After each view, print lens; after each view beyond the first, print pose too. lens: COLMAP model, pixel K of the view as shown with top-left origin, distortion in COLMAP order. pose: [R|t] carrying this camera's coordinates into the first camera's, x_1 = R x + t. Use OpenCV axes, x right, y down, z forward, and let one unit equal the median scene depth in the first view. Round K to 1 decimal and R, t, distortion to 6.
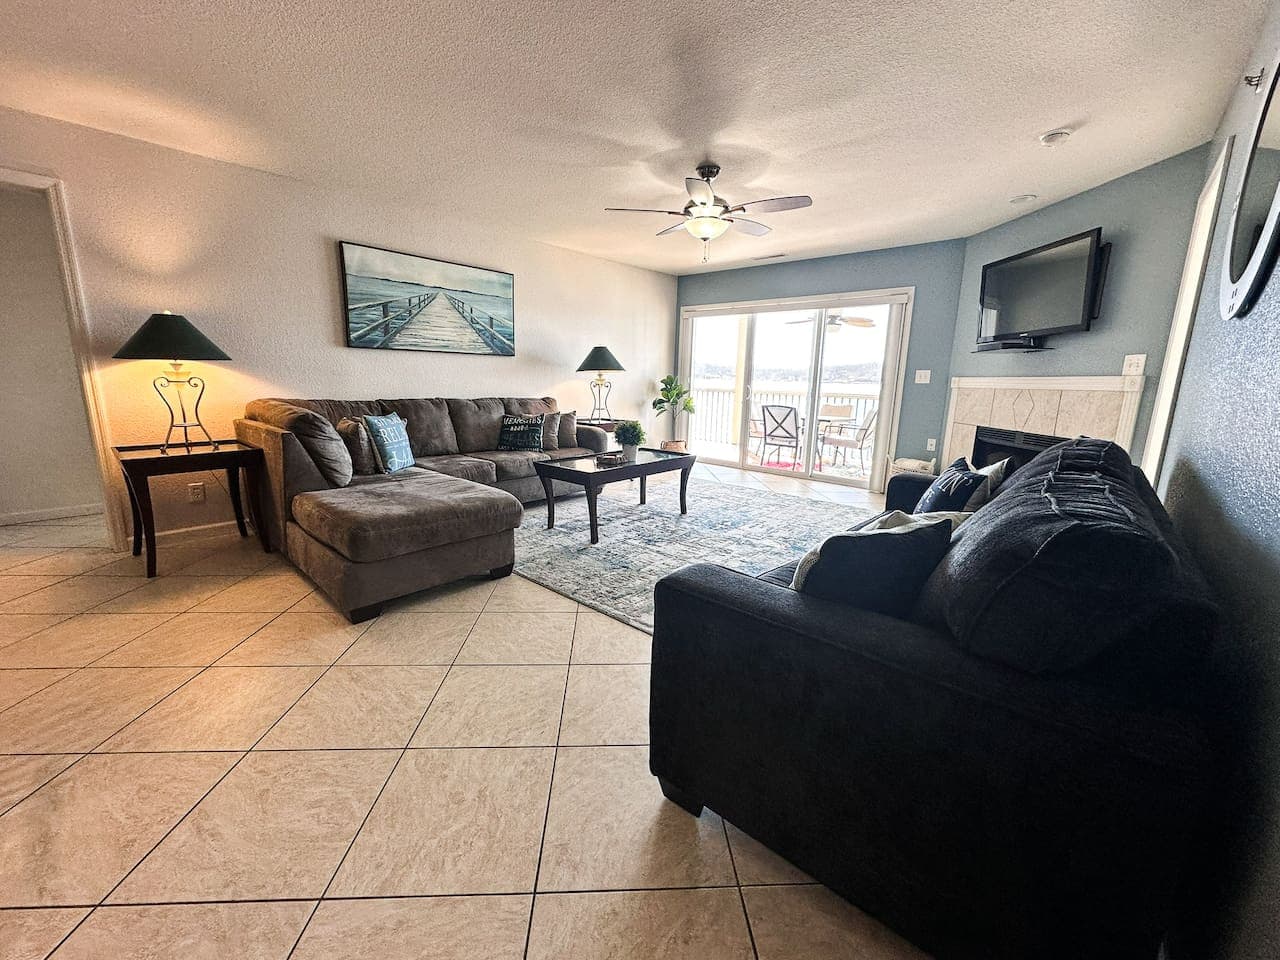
lens RADIAL K [[502.6, 0, 640.5], [0, 502.6, 476.0], [0, 0, 1]] dist [-0.000814, 0.000368]
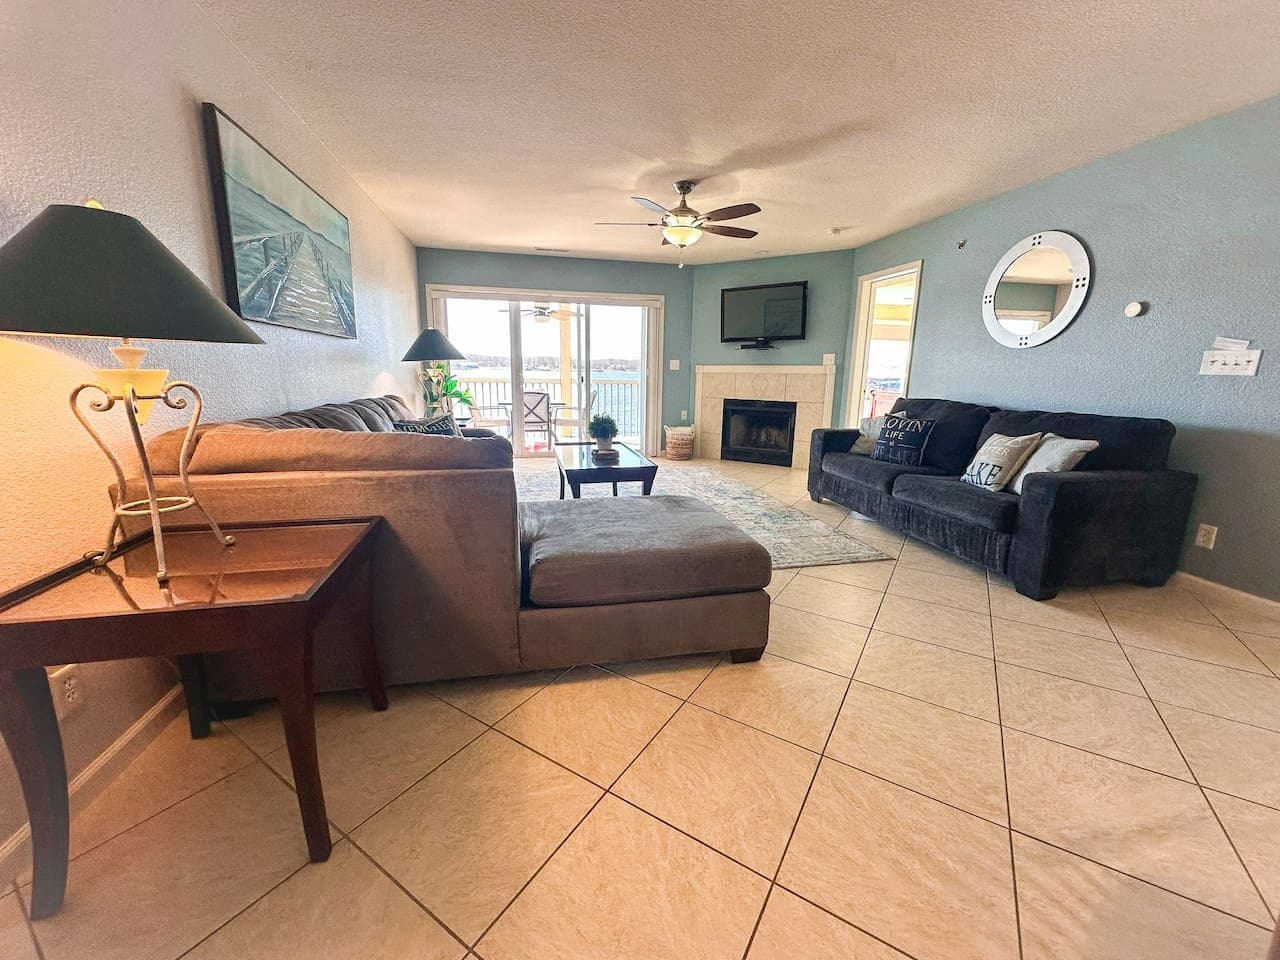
lens RADIAL K [[502.6, 0, 640.5], [0, 502.6, 476.0], [0, 0, 1]] dist [-0.000814, 0.000368]
pose [[0.583856, -0.180648, 0.791504, -0.633179], [0.155470, 0.981765, 0.109389, -0.070540], [-0.796832, 0.059187, 0.601295, 0.296609]]
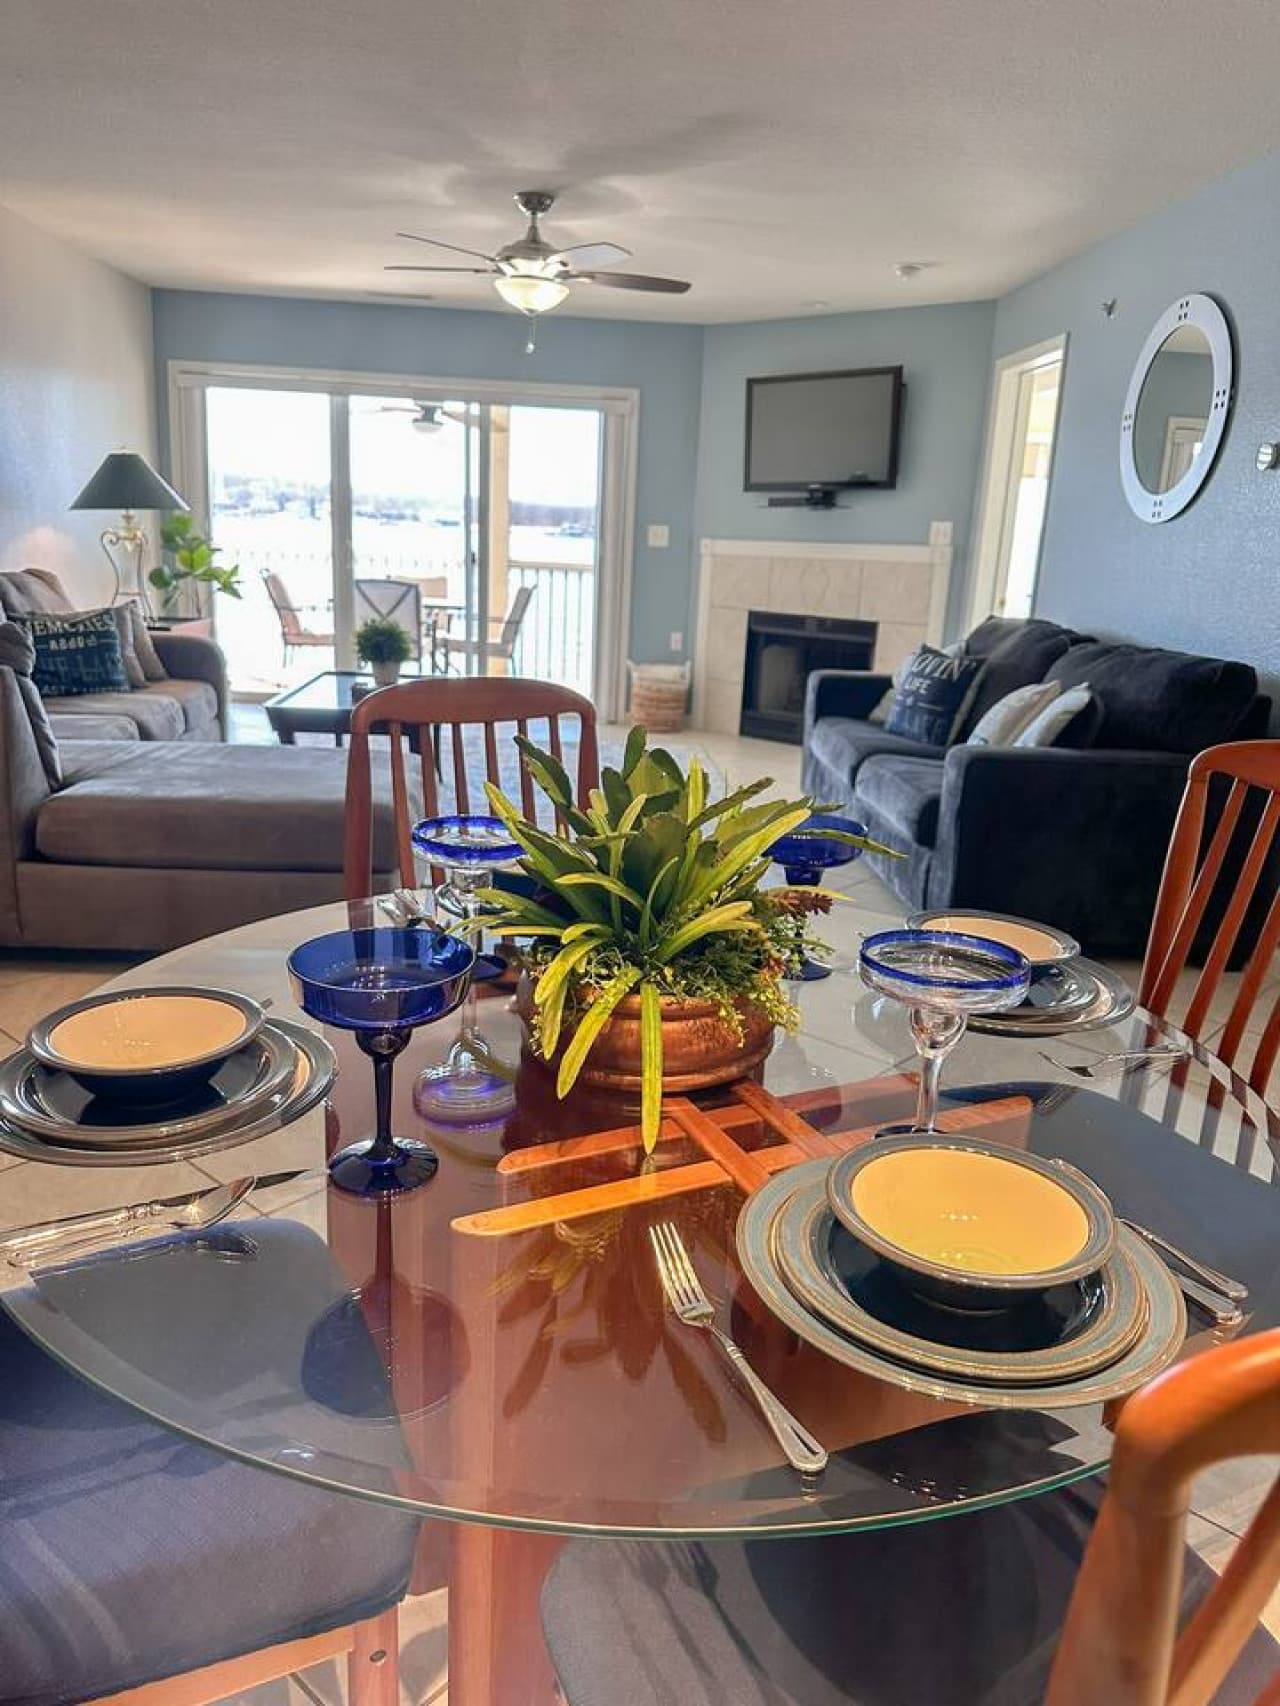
lens RADIAL K [[1187.4, 0, 640.0], [0, 1187.4, 853.0], [0, 0, 1]] dist [0.111975, -0.225829]
pose [[0.704151, -0.169291, 0.689574, -0.621915], [0.104754, 0.985303, 0.134924, -0.004013], [-0.702280, -0.022771, 0.711536, -0.101513]]
